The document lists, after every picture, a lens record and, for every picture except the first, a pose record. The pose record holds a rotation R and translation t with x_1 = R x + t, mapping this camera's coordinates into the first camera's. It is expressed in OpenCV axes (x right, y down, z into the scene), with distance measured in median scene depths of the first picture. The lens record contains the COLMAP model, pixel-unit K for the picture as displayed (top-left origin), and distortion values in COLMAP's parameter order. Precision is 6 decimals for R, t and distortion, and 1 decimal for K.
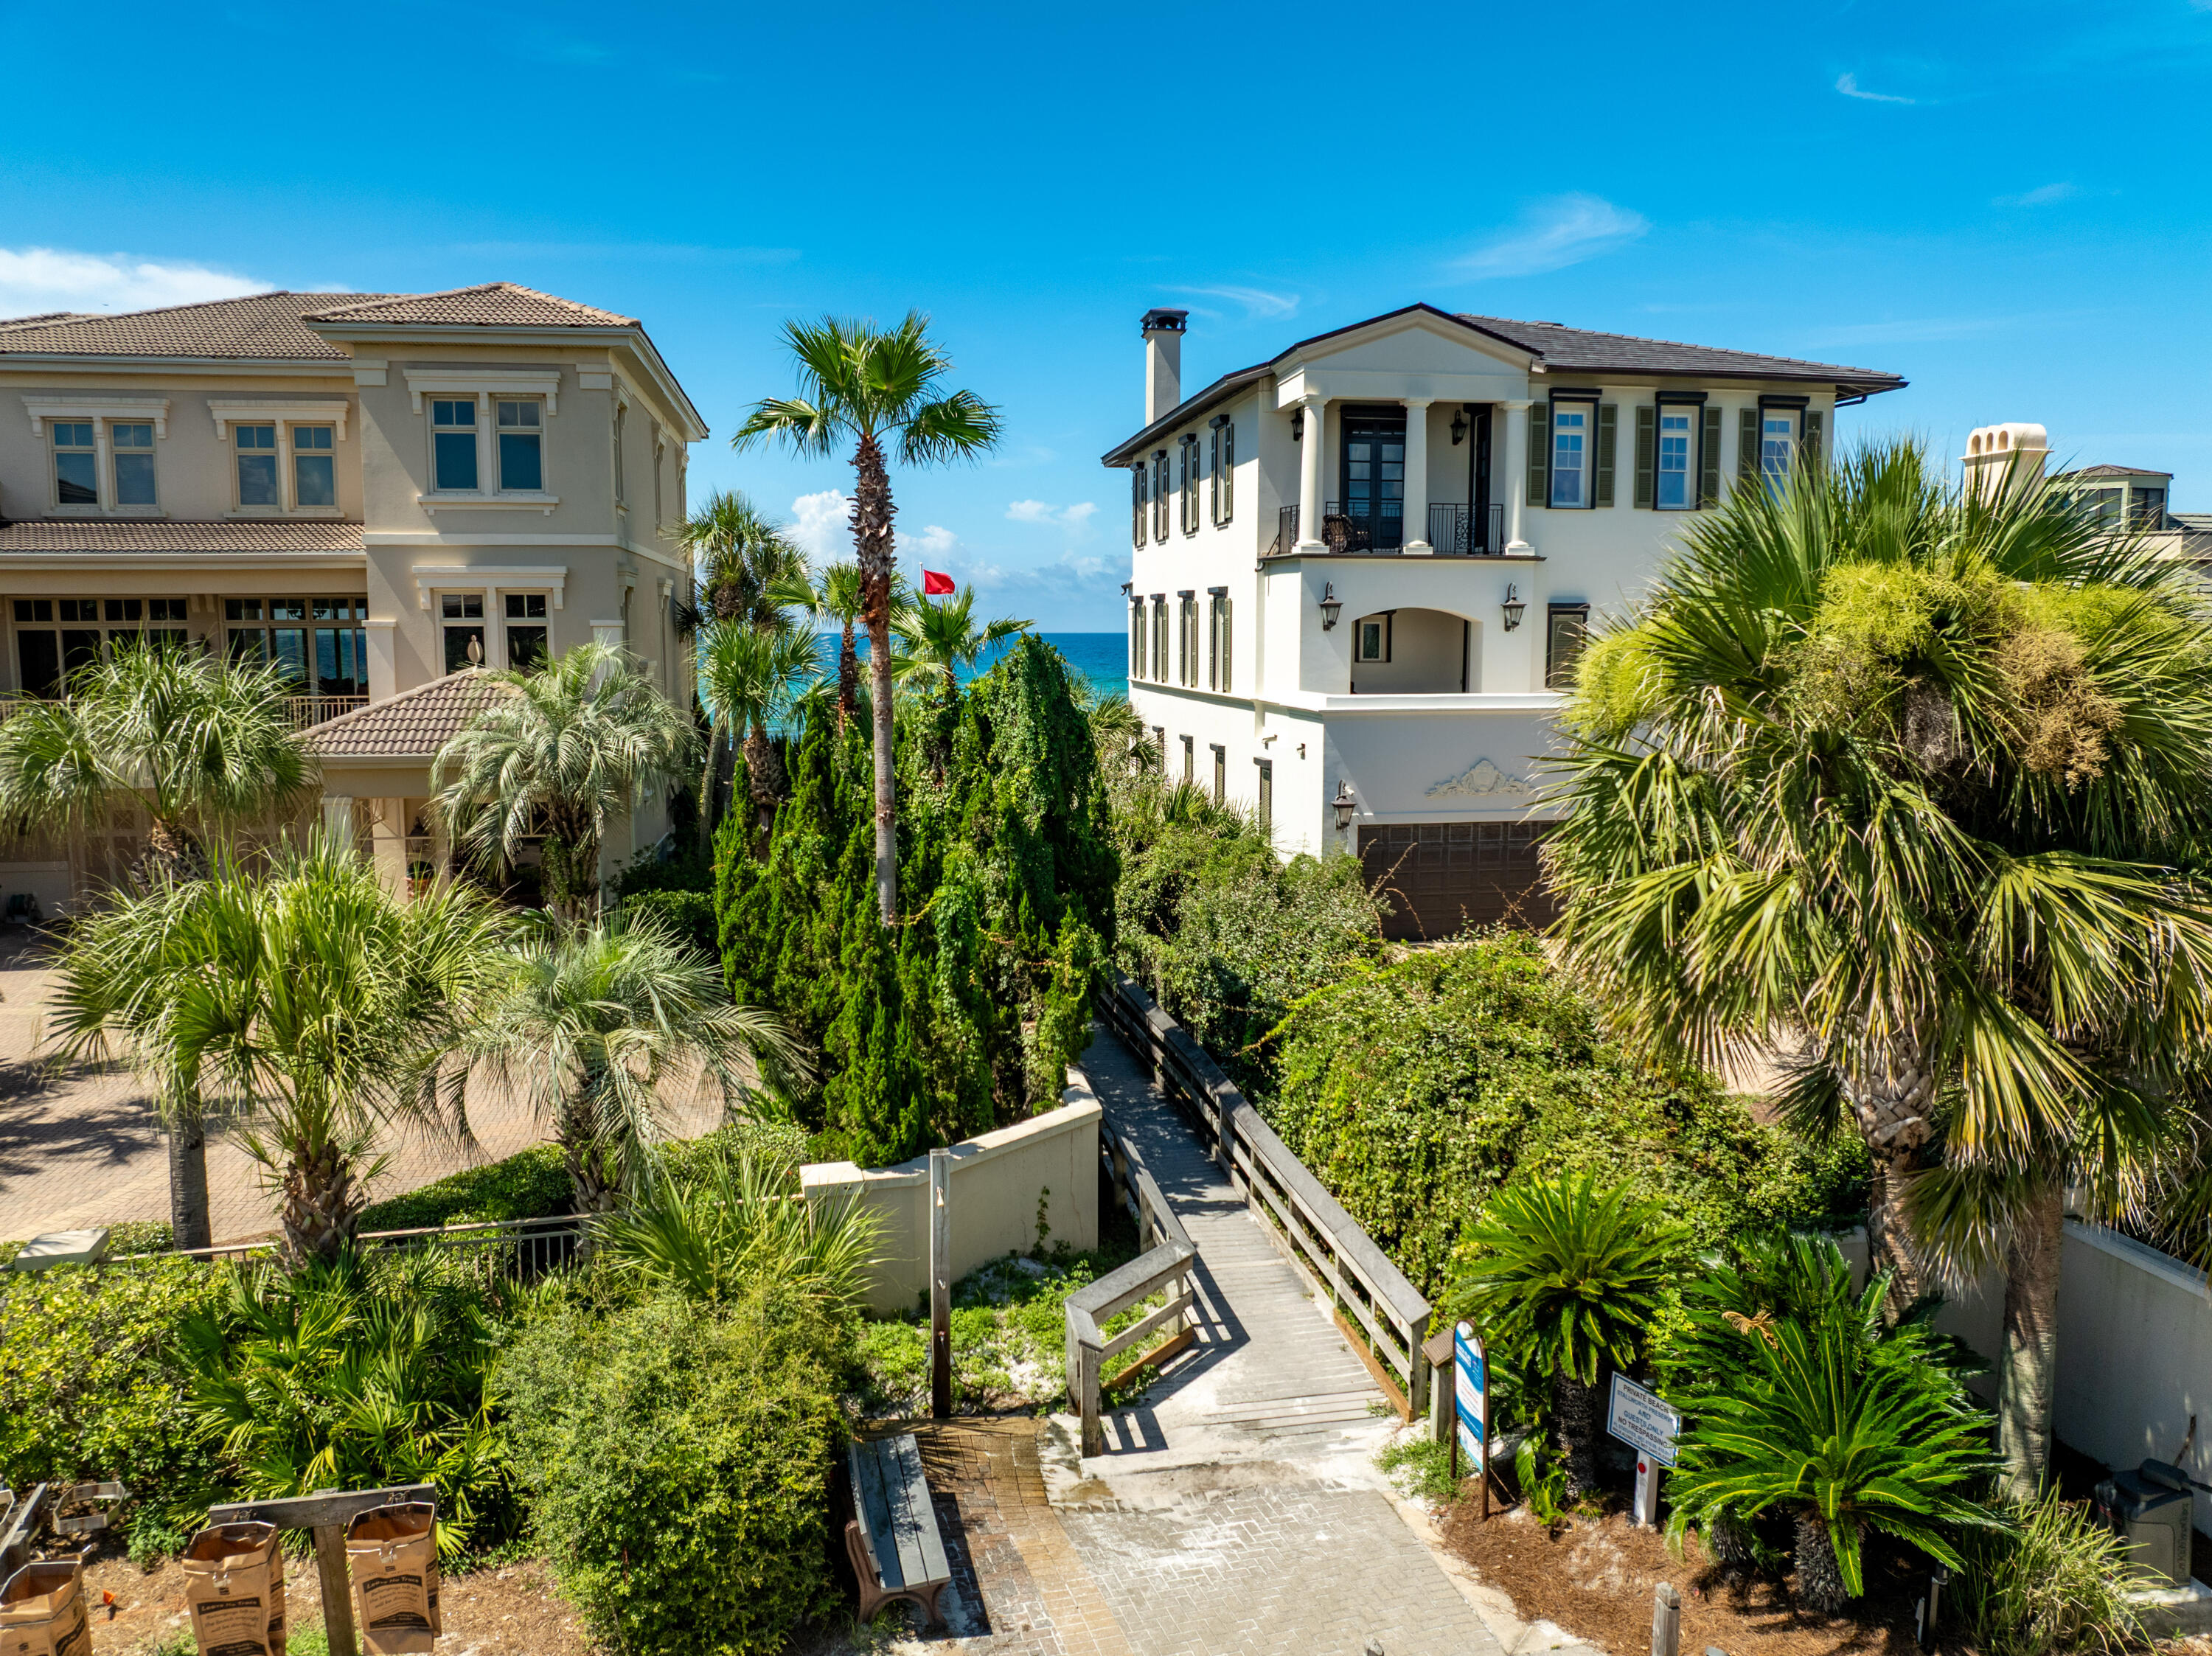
lens RADIAL K [[1538.4, 0, 1106.0], [0, 1538.4, 828.0], [0, 0, 1]] dist [-0.034478, -0.008317]
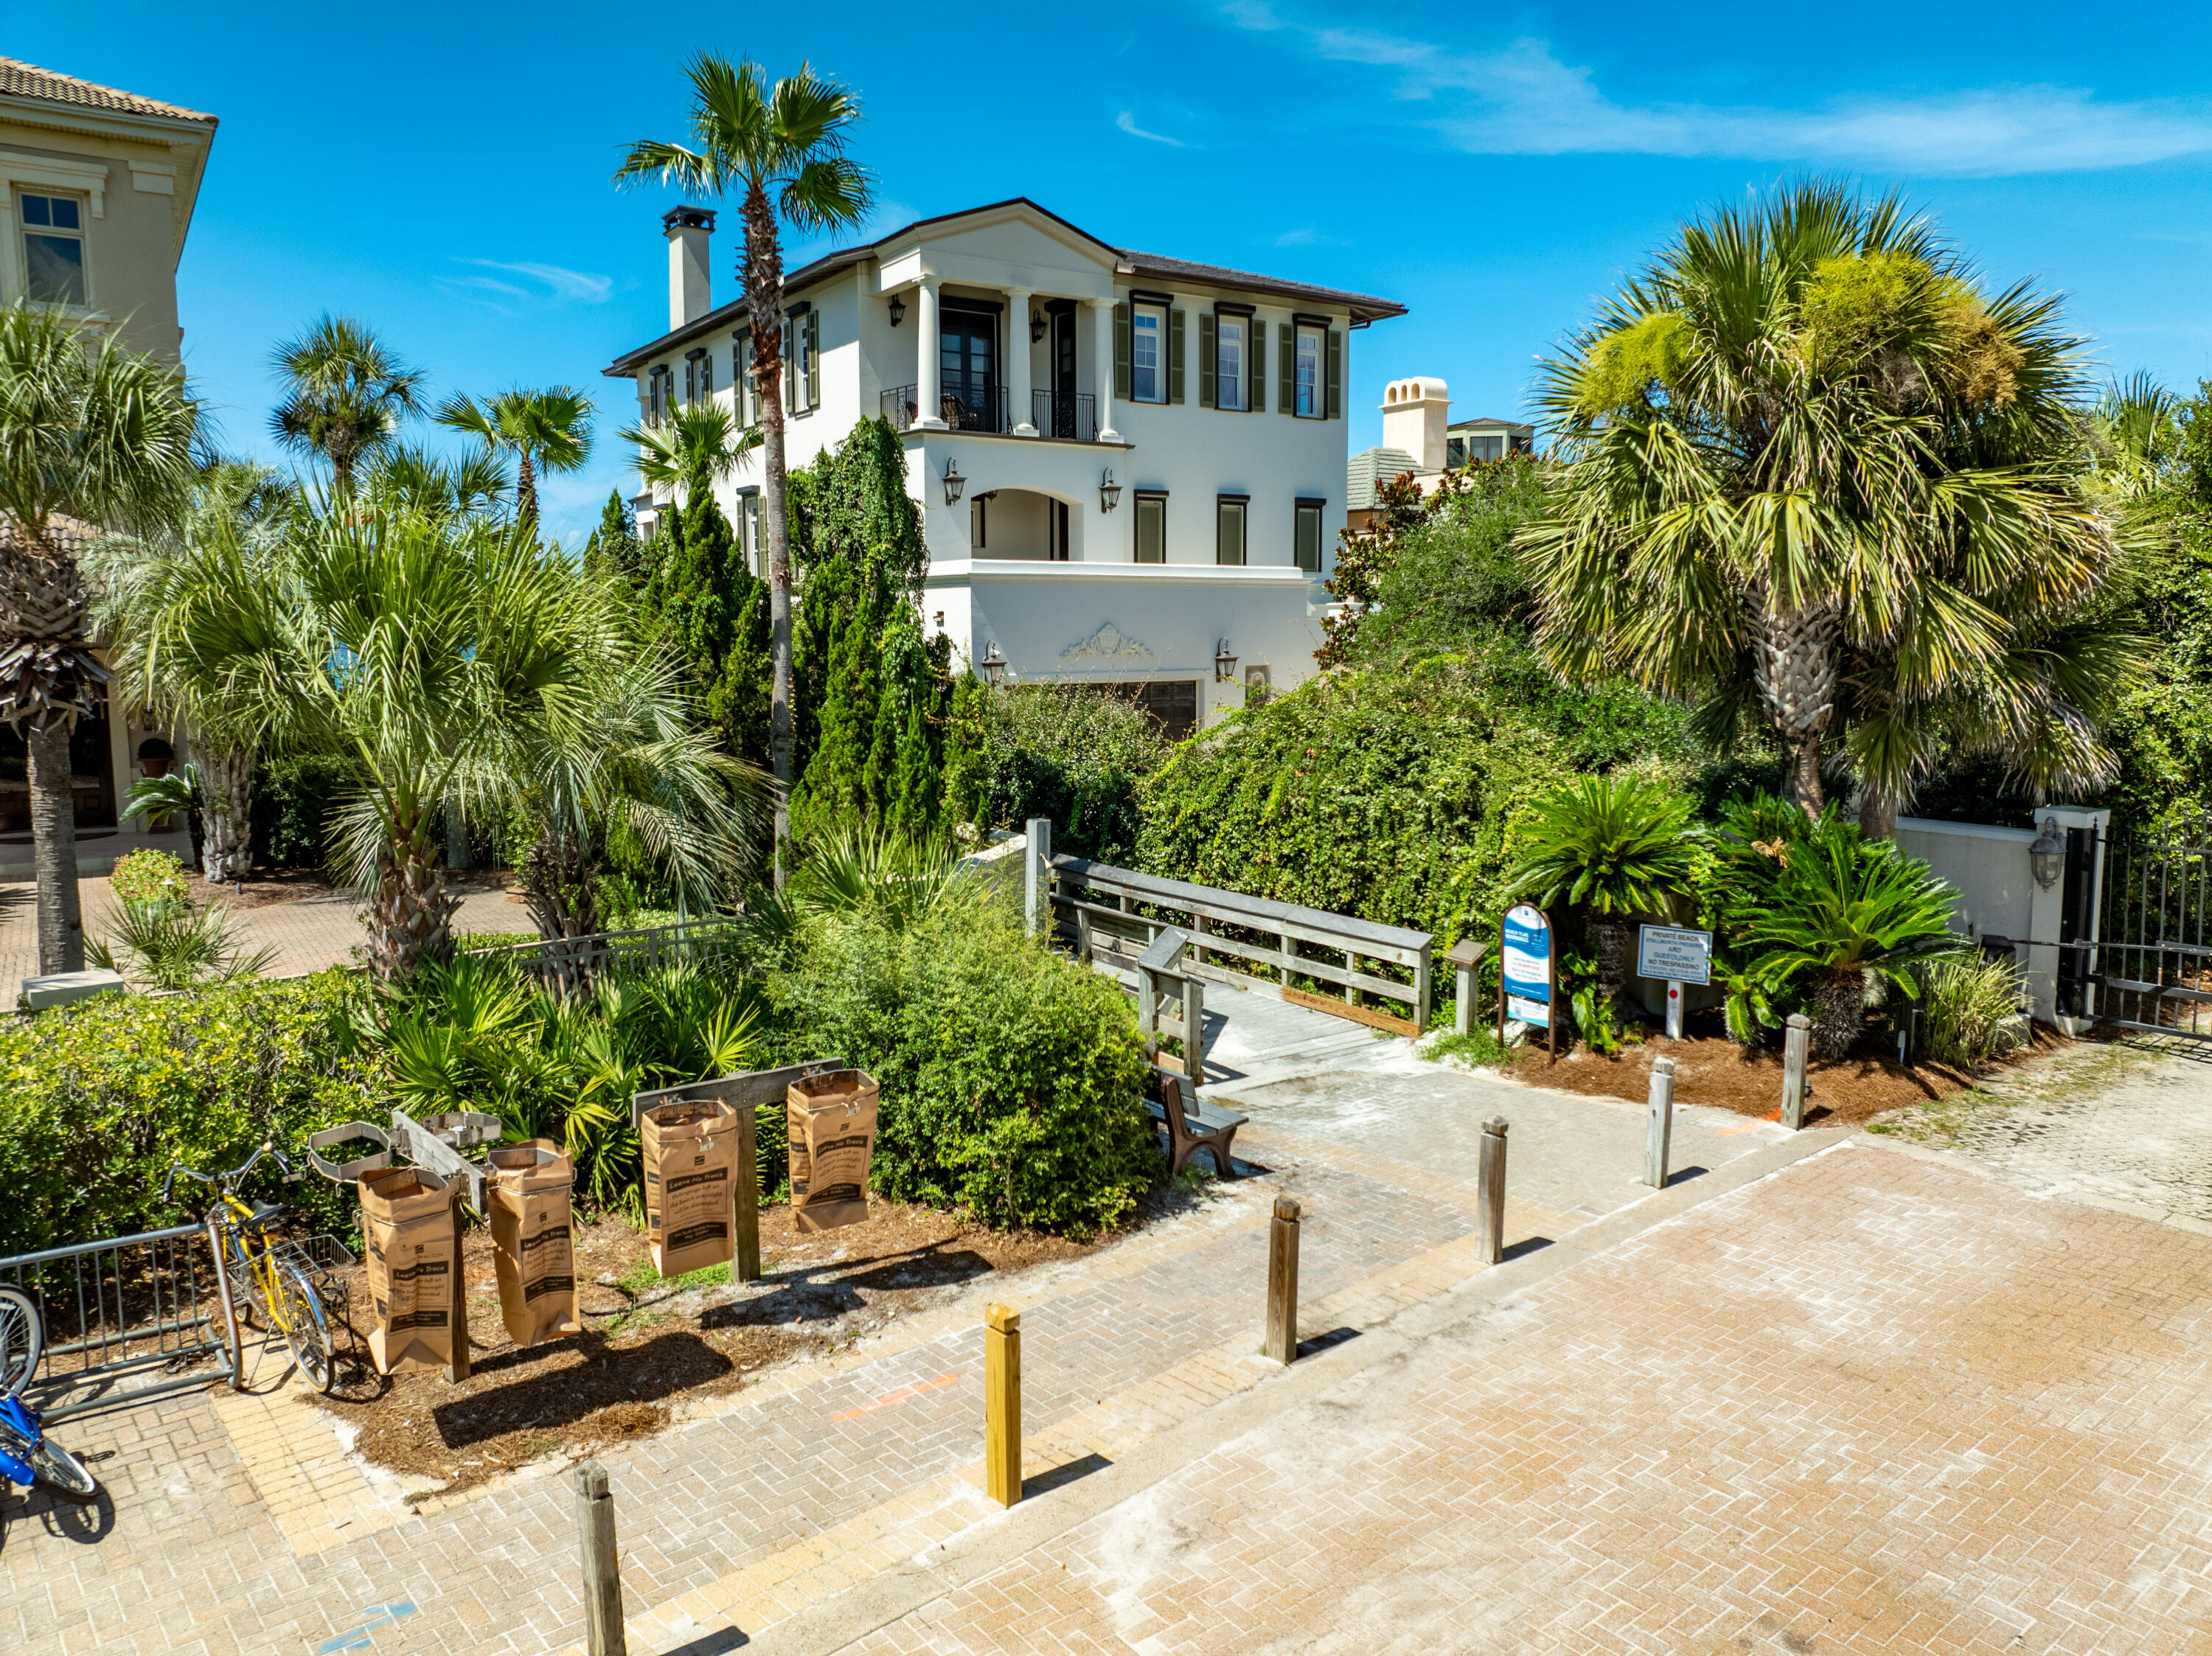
lens RADIAL K [[1538.4, 0, 1106.0], [0, 1538.4, 828.0], [0, 0, 1]] dist [-0.034478, -0.008317]
pose [[0.915017, -0.053413, 0.399863, -0.183270], [0.051015, 0.998559, 0.016648, 0.076262], [-0.400176, 0.005165, 0.916424, 0.009057]]
